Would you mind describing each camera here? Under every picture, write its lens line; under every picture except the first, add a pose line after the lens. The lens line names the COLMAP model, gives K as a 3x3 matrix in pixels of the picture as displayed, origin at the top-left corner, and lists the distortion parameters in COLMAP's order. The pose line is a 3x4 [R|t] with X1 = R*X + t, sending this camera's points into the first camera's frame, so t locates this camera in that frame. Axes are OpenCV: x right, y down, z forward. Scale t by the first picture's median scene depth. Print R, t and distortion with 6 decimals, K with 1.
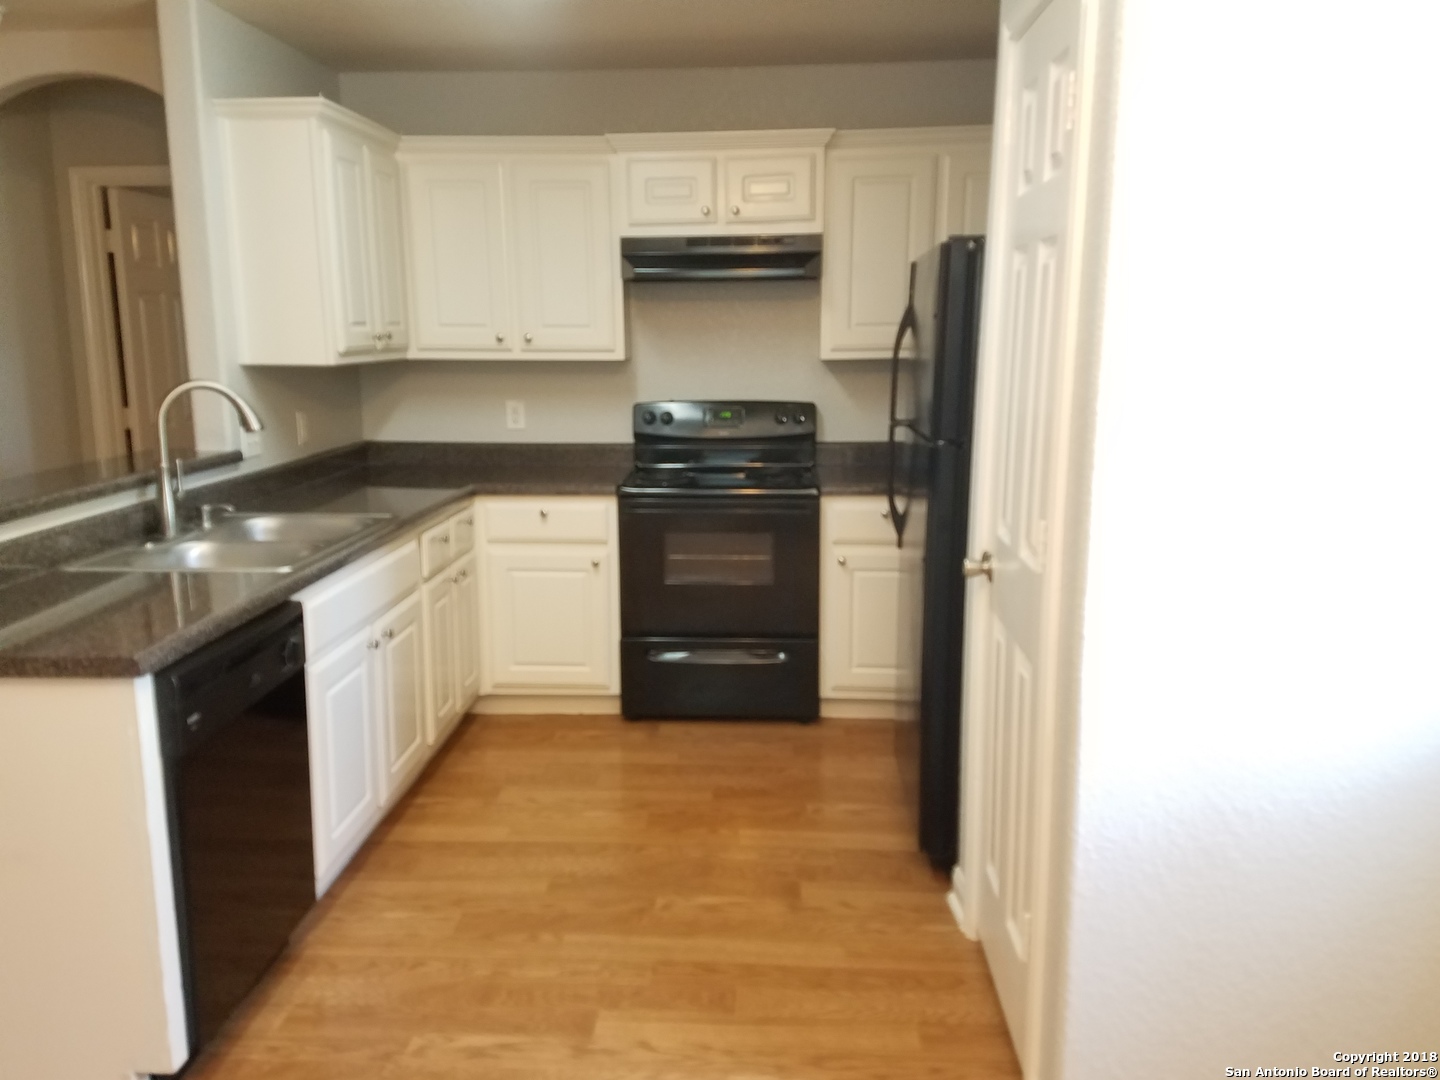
lens RADIAL K [[1162.9, 0, 714.6], [0, 1162.9, 535.4], [0, 0, 1]] dist [0.088305, -0.089540]
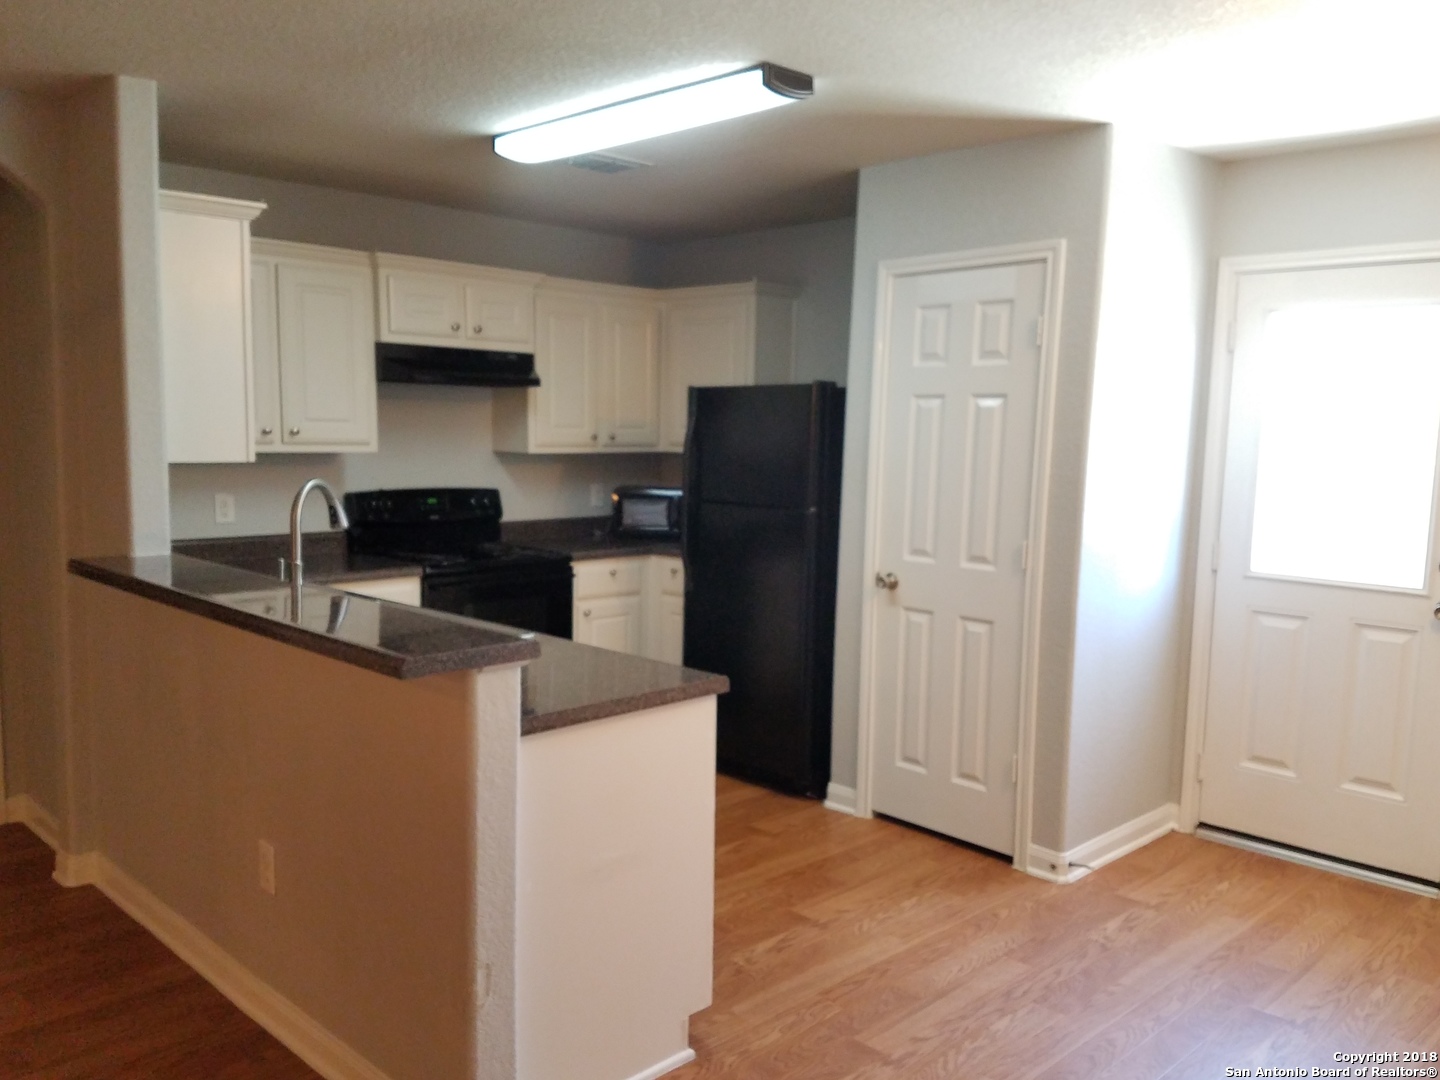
lens RADIAL K [[1162.9, 0, 715.5], [0, 1162.9, 551.5], [0, 0, 1]] dist [0.088305, -0.089540]
pose [[0.656113, -0.059984, 0.752275, -0.738378], [0.111926, 0.993546, -0.018397, -0.004412], [-0.746317, 0.096269, 0.658592, 0.062085]]
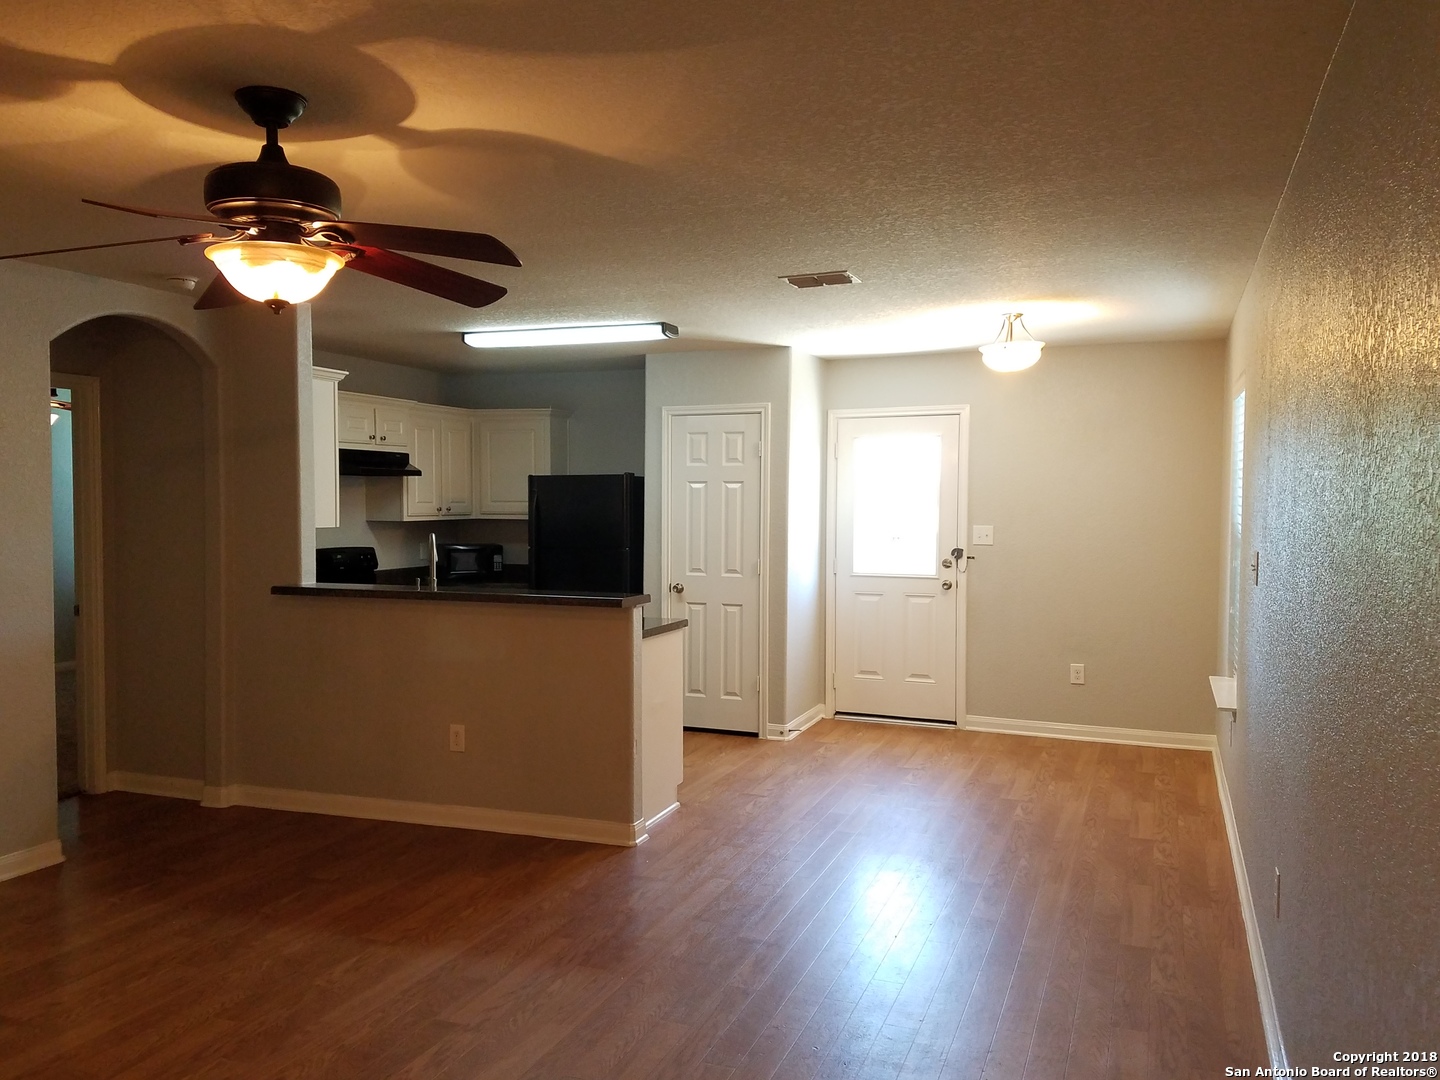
lens RADIAL K [[1162.9, 0, 715.2], [0, 1162.9, 535.8], [0, 0, 1]] dist [0.088305, -0.089540]
pose [[0.271124, -0.016177, 0.962408, -1.556026], [0.167998, 0.985307, -0.030766, 0.005382], [-0.947770, 0.170024, 0.269858, 0.078540]]
